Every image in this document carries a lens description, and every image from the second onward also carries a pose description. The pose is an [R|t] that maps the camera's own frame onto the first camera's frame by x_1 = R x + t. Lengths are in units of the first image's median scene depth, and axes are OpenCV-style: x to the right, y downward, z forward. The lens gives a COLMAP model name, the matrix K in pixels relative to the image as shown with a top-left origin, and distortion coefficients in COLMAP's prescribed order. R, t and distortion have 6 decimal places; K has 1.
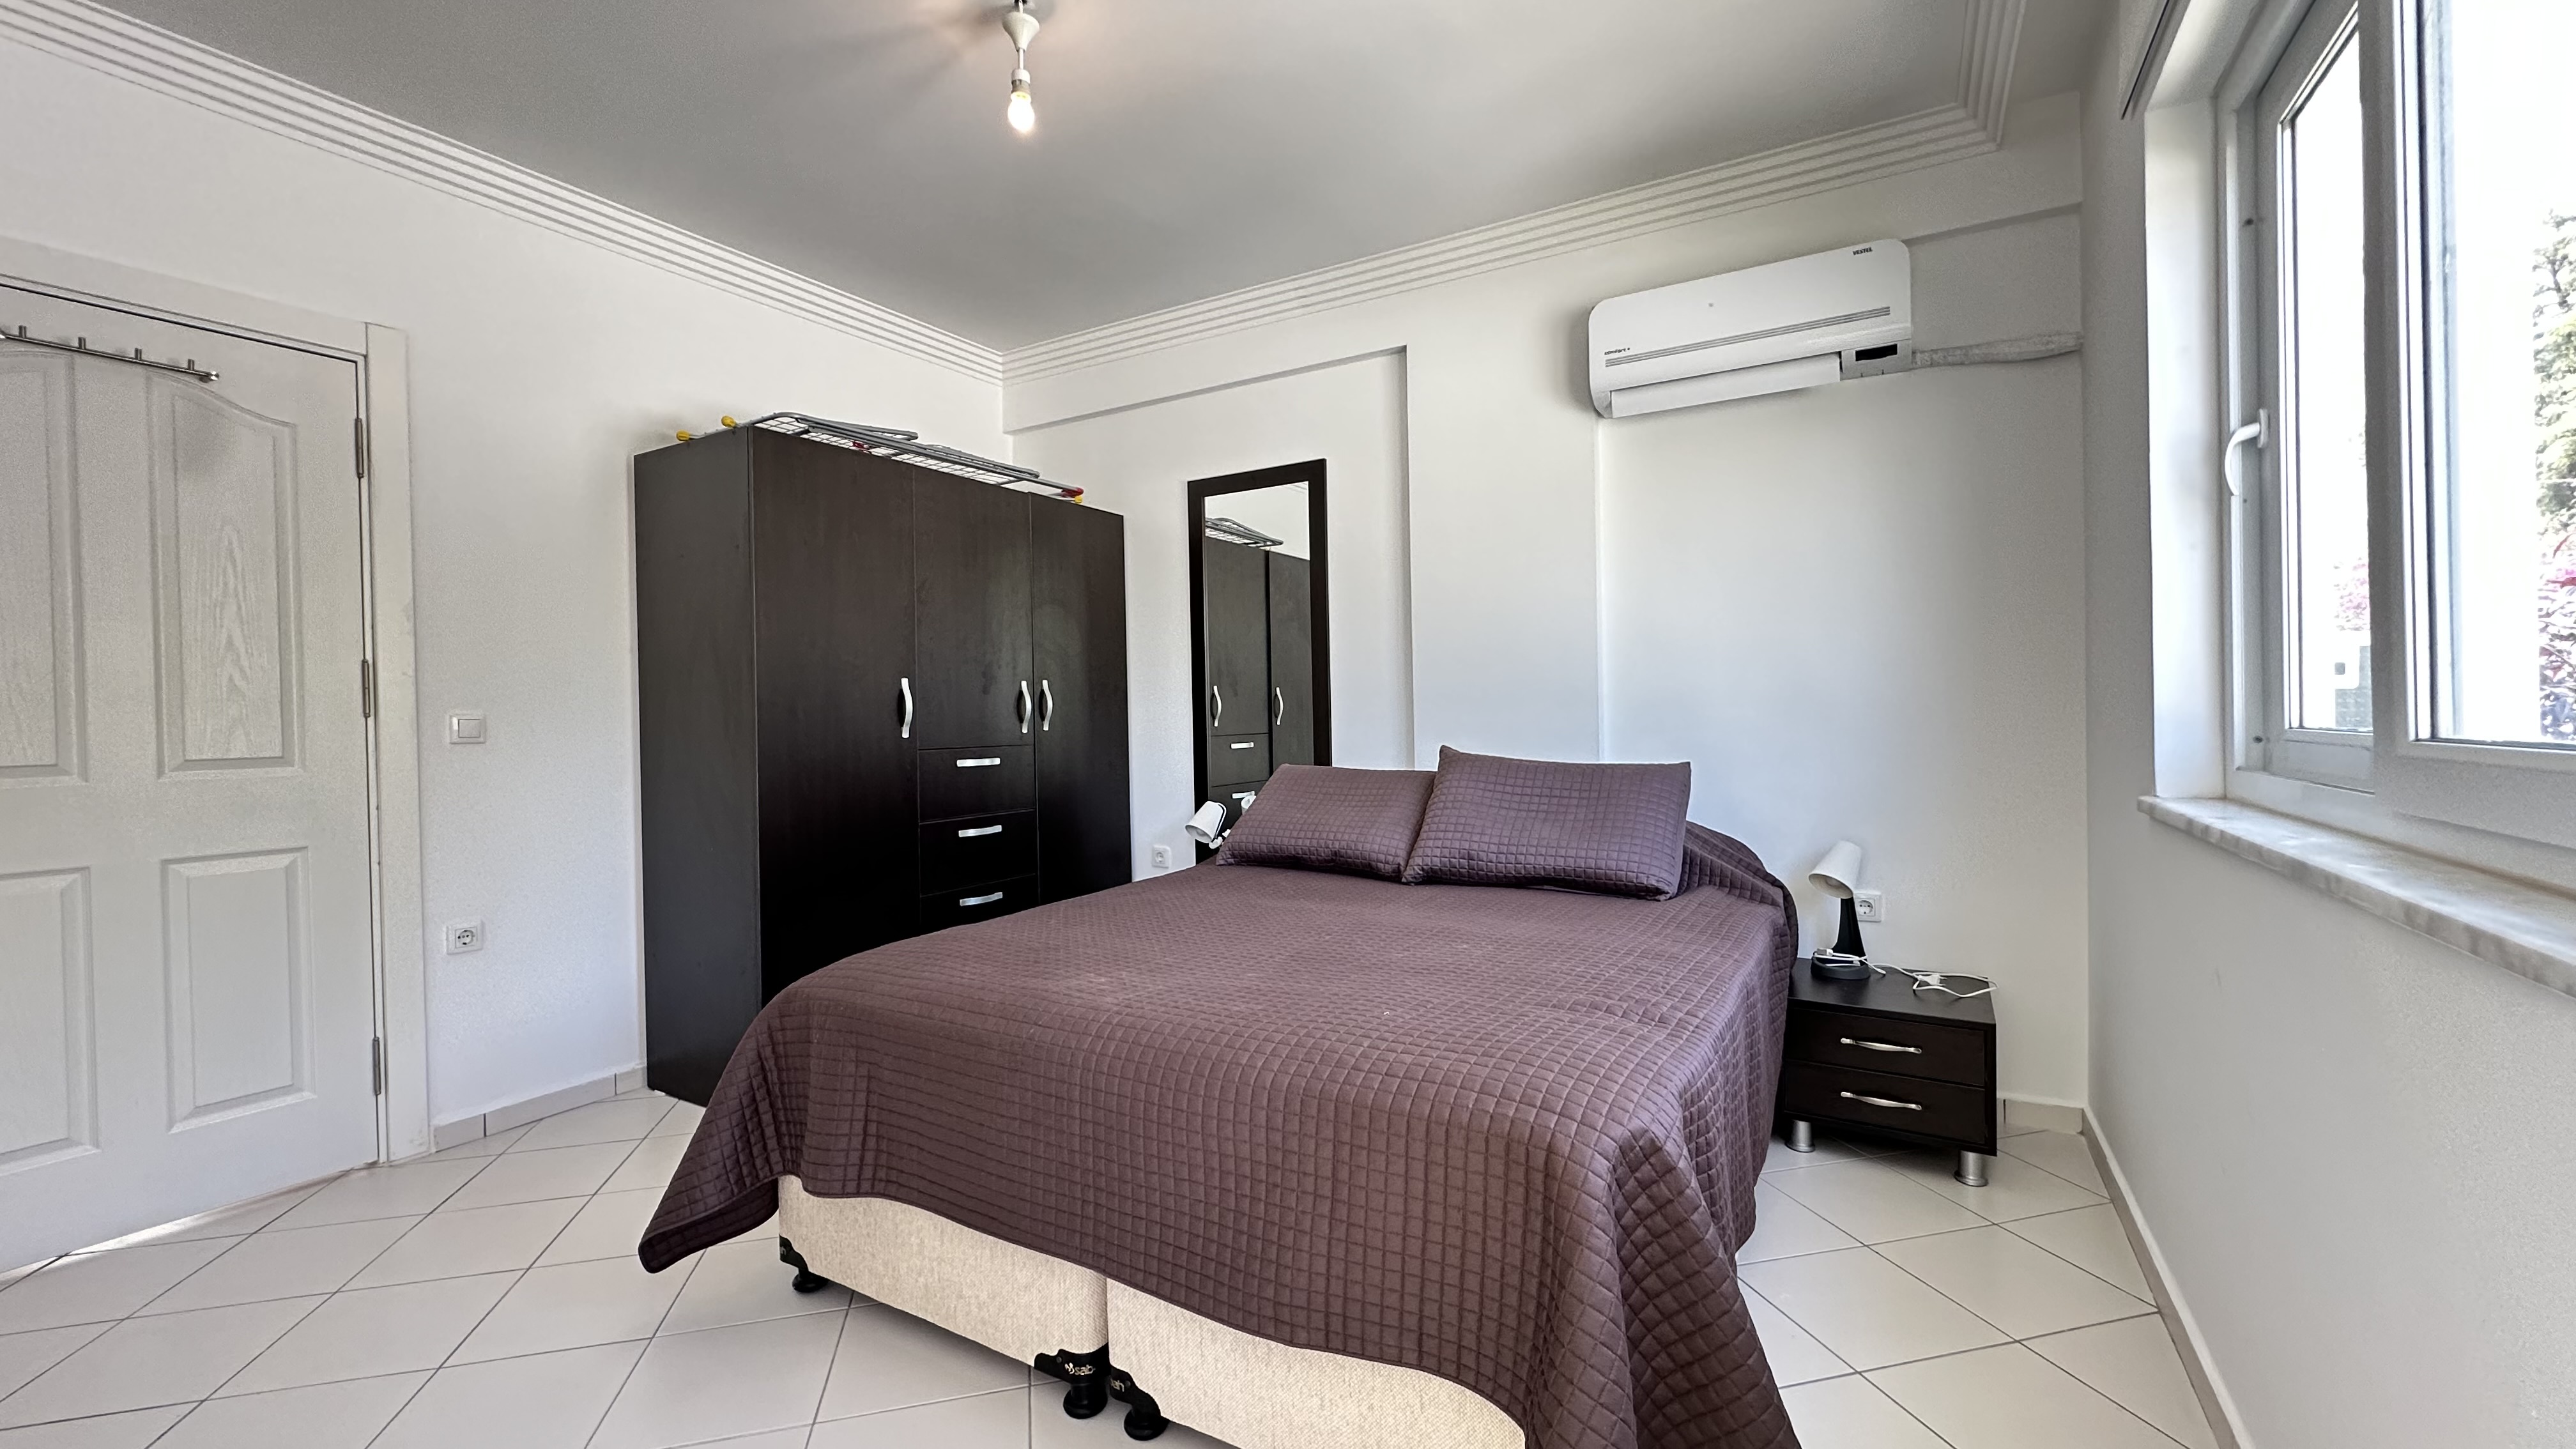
lens RADIAL K [[1031.9, 0, 1286.8], [0, 1031.9, 727.3], [0, 0, 1]] dist [-0.004592, 0.001254]
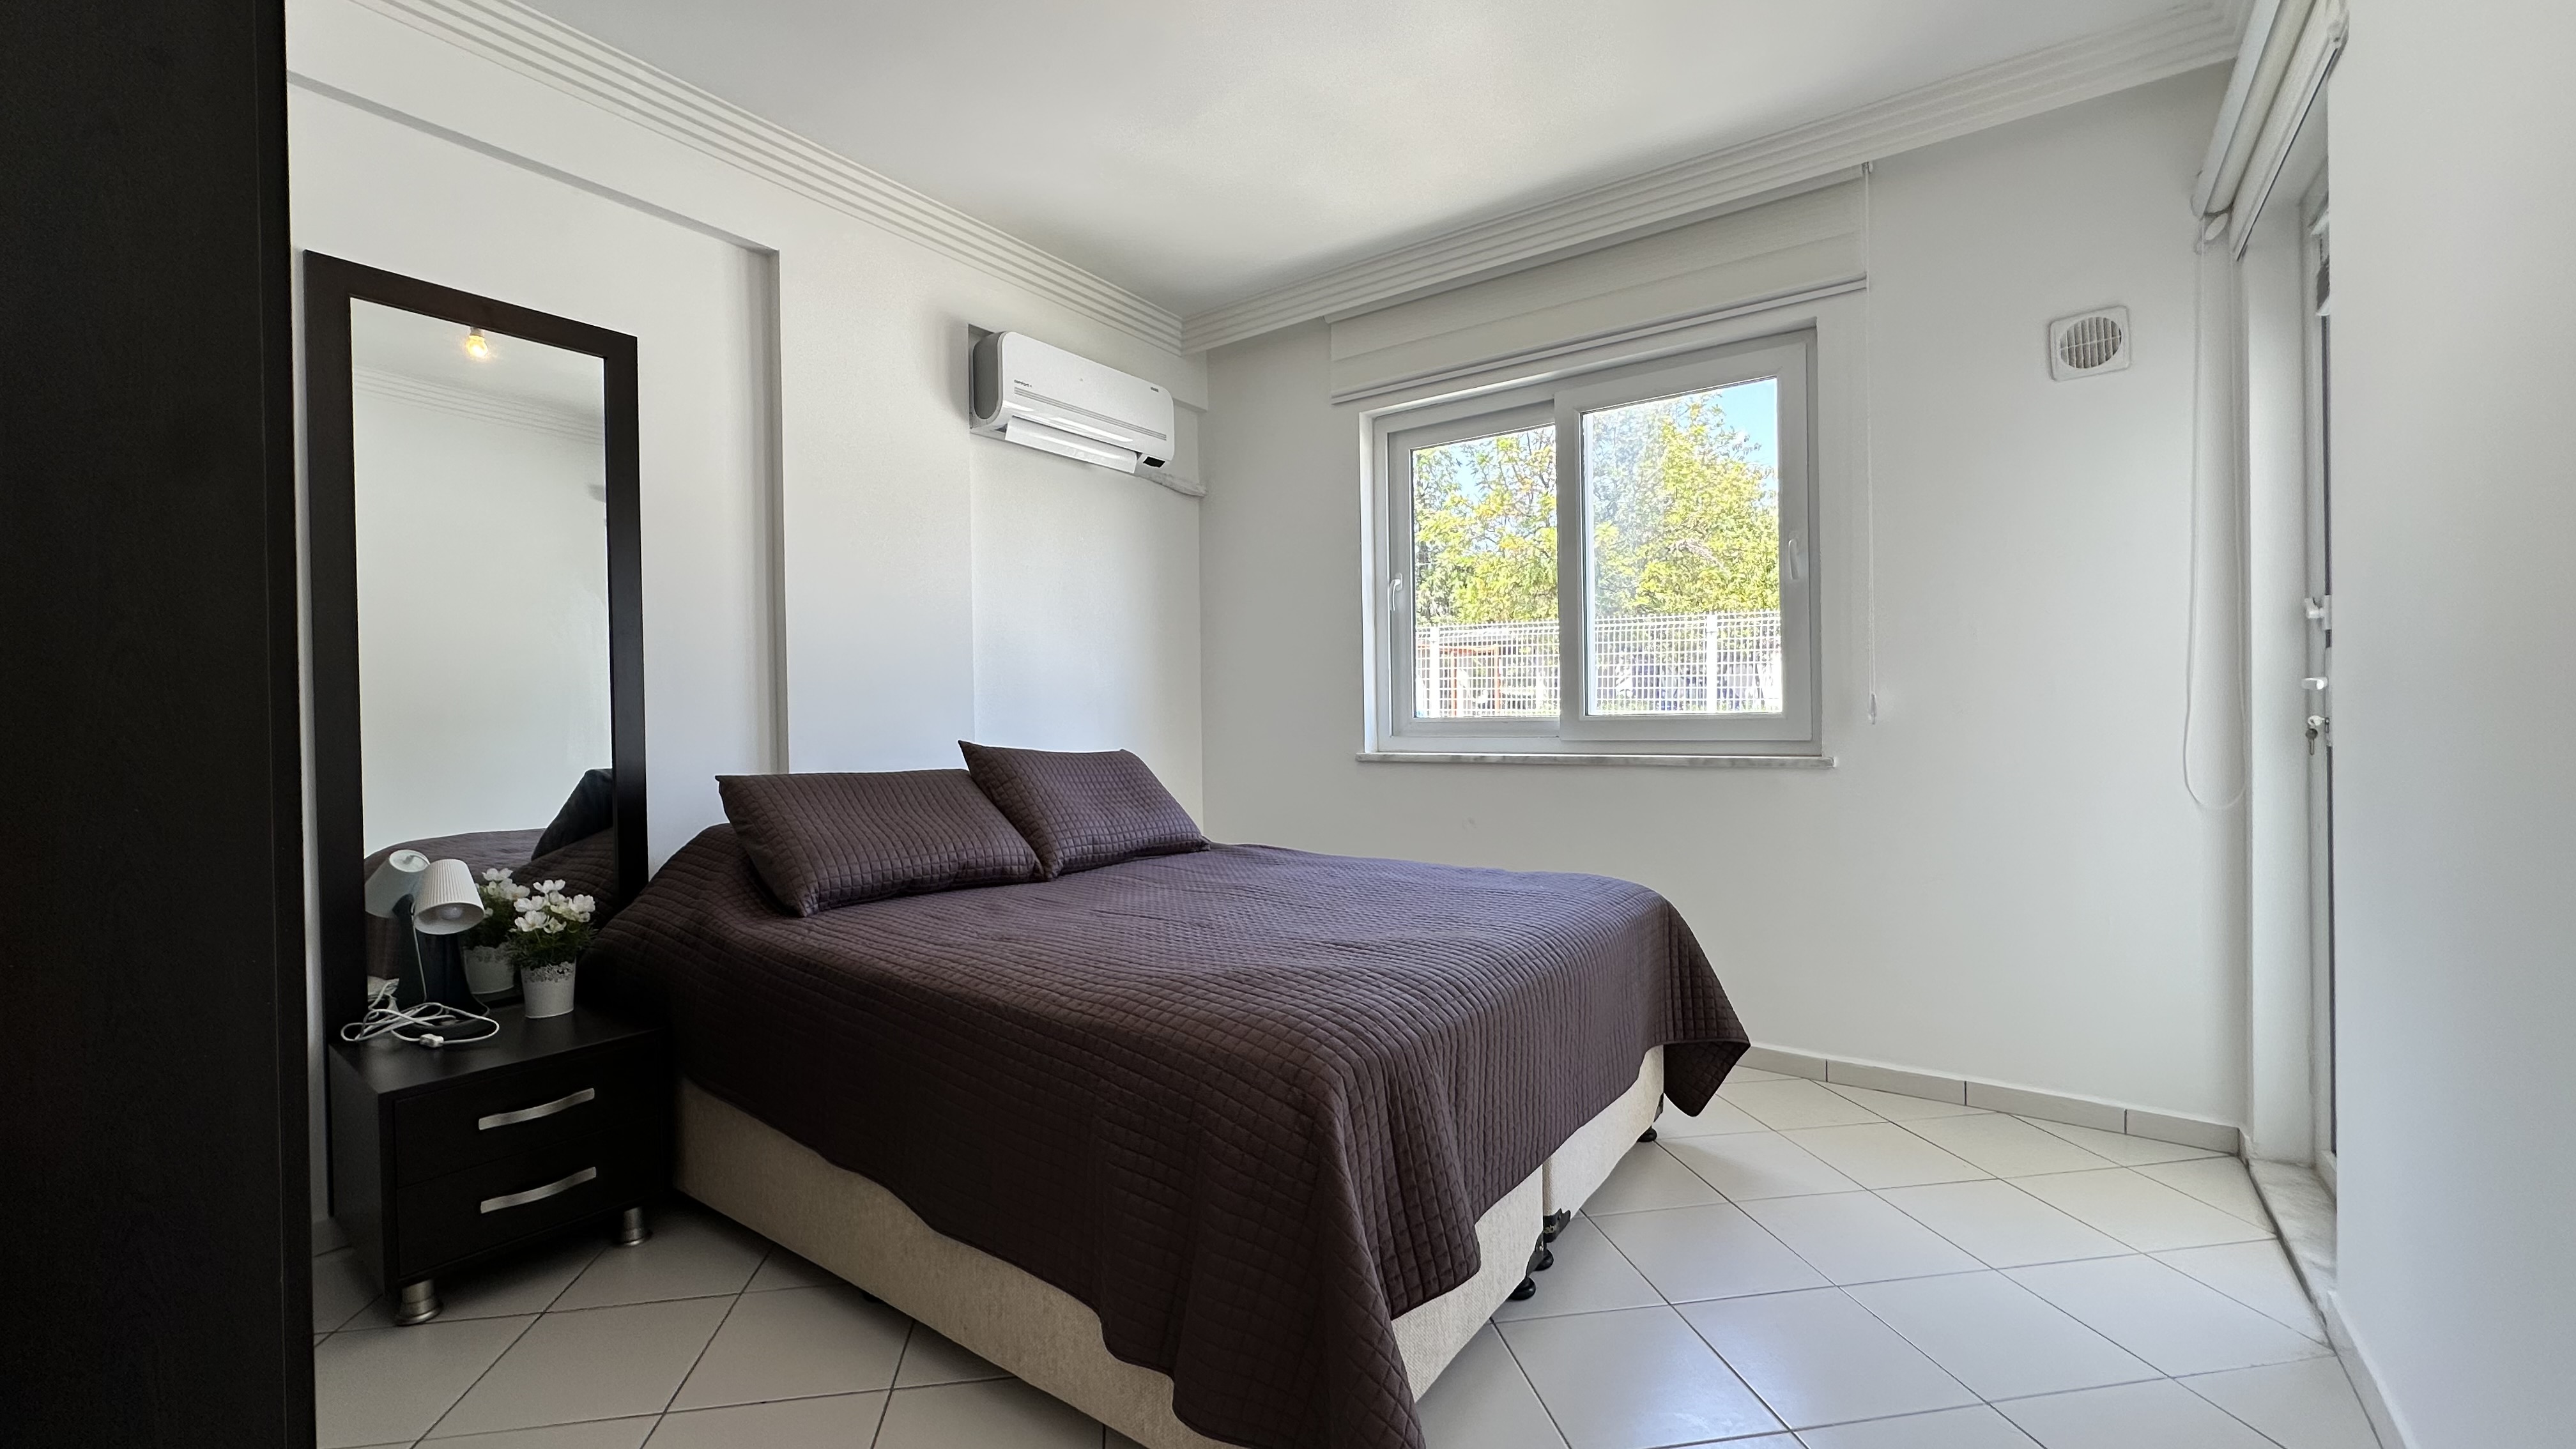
lens RADIAL K [[1031.9, 0, 1265.6], [0, 1031.9, 731.5], [0, 0, 1]] dist [-0.004592, 0.001254]
pose [[0.106977, 0.013986, 0.994163, -0.744867], [0.027114, 0.999488, -0.016978, 0.033493], [-0.993892, 0.028772, 0.106543, 0.635636]]
